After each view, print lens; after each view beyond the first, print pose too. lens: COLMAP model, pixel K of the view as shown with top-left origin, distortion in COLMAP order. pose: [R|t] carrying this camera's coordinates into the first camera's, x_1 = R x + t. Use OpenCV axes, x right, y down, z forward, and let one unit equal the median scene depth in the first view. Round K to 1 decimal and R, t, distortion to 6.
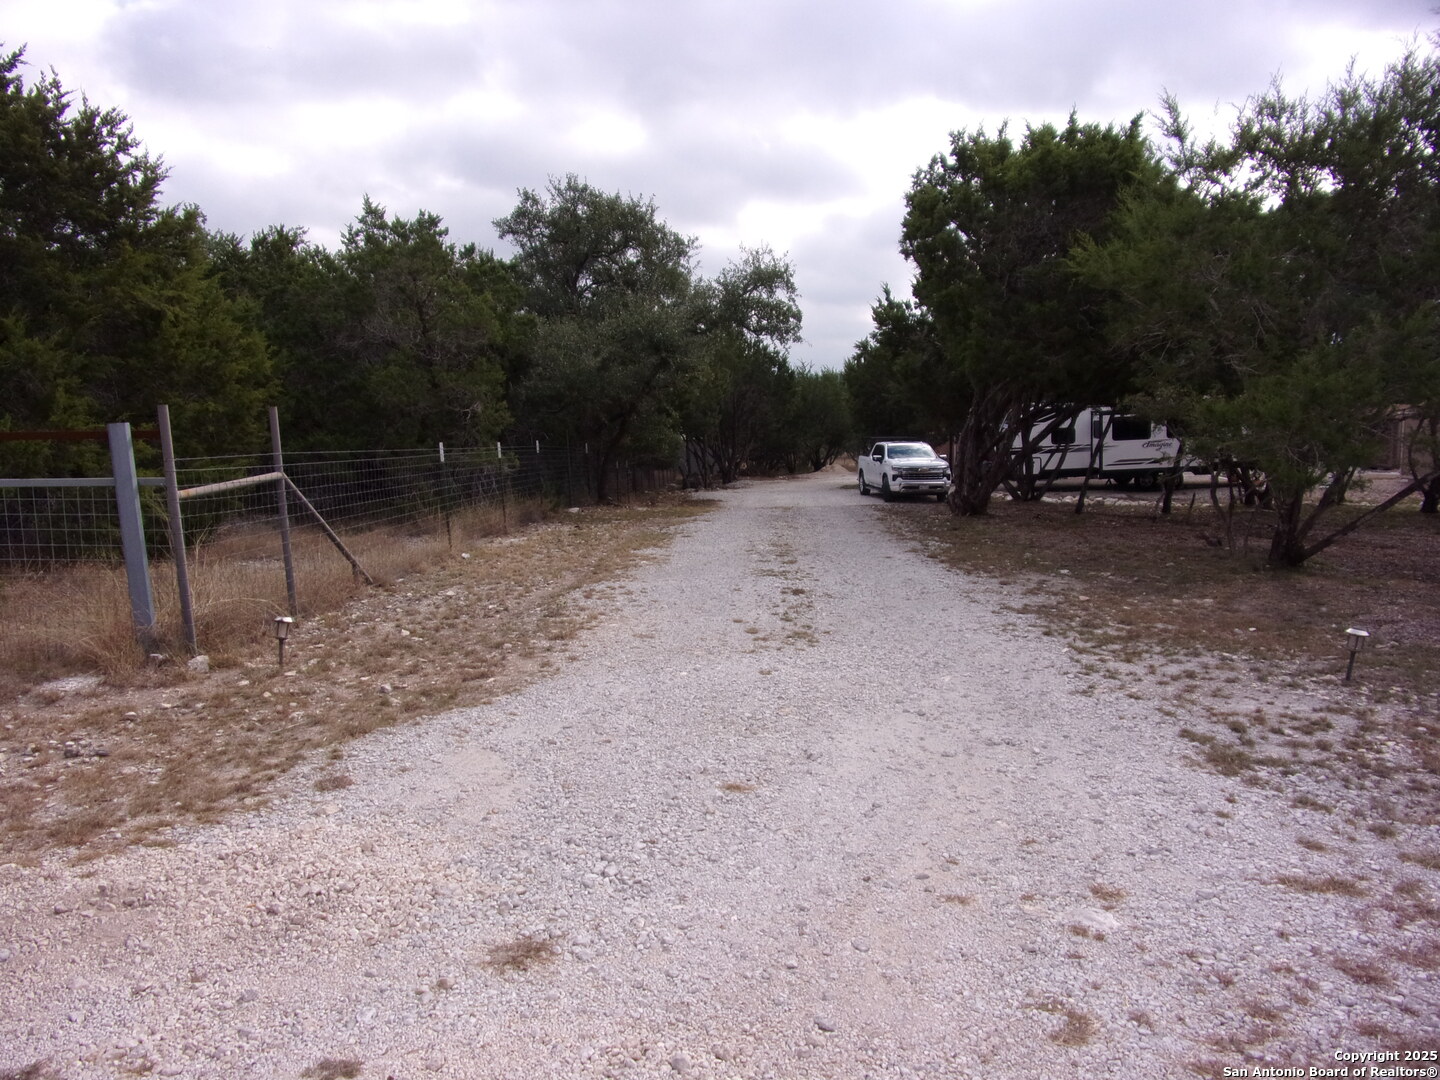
lens RADIAL K [[1039.5, 0, 720.0], [0, 1039.5, 540.0], [0, 0, 1]] dist [-0.036338, 0.031791]
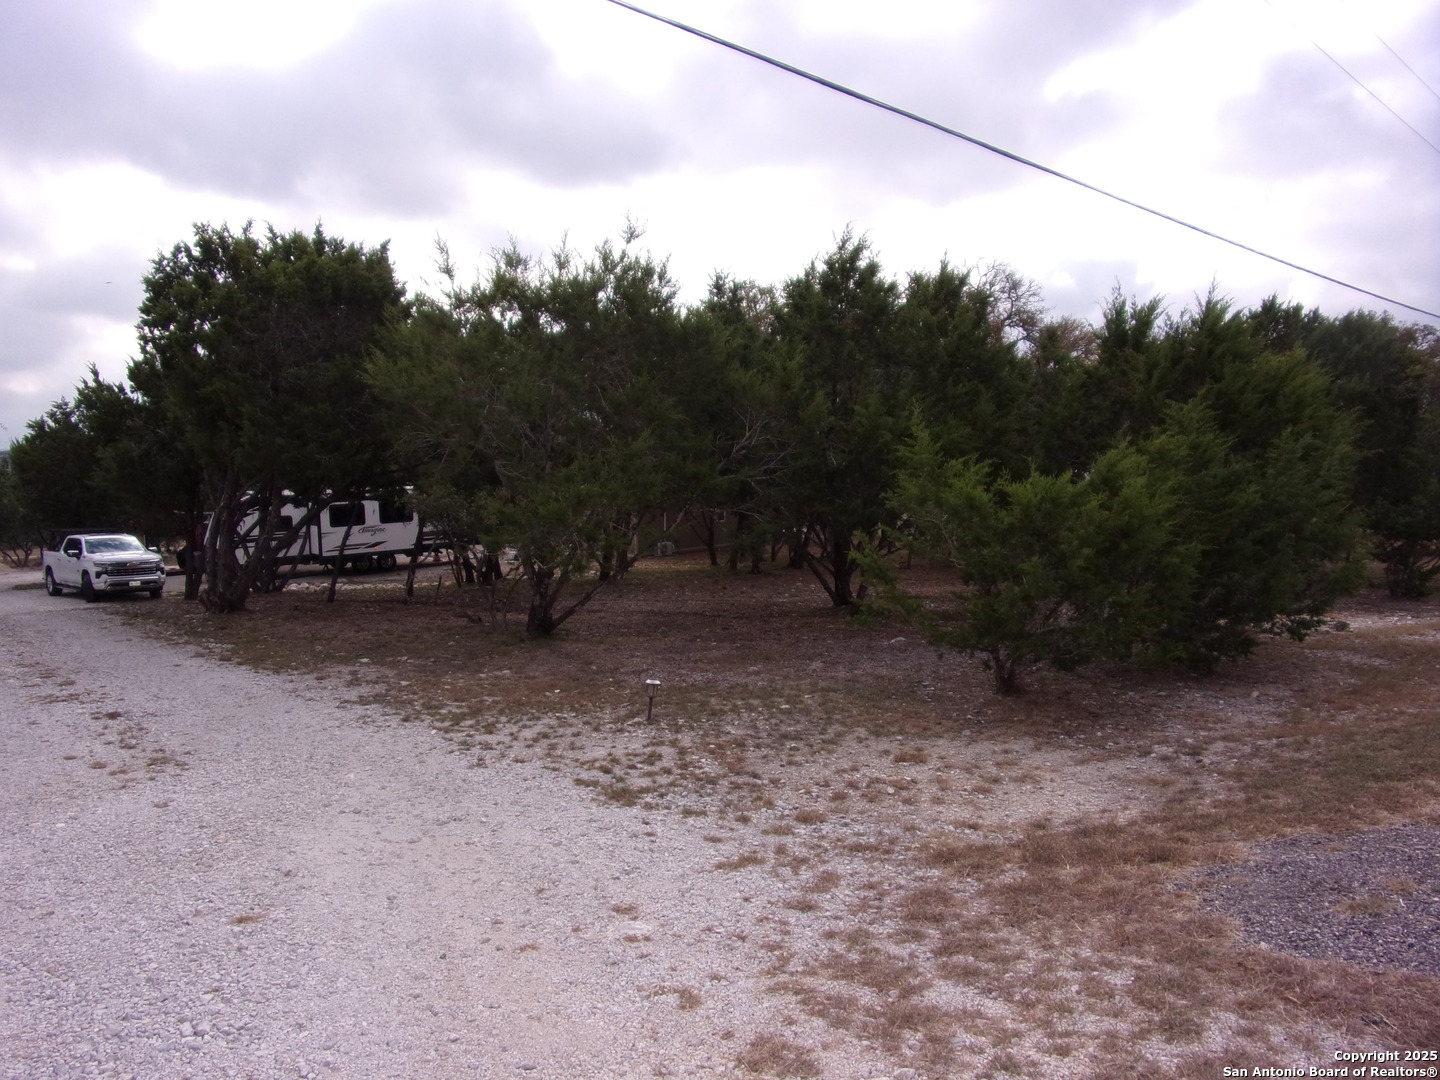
lens RADIAL K [[1027.7, 0, 720.0], [0, 1027.7, 540.0], [0, 0, 1]] dist [-0.027784, -0.005680]
pose [[0.723907, -0.032307, 0.689141, -0.200396], [0.085590, 0.995392, -0.043244, -0.025388], [-0.684568, 0.090288, 0.723336, -0.024069]]
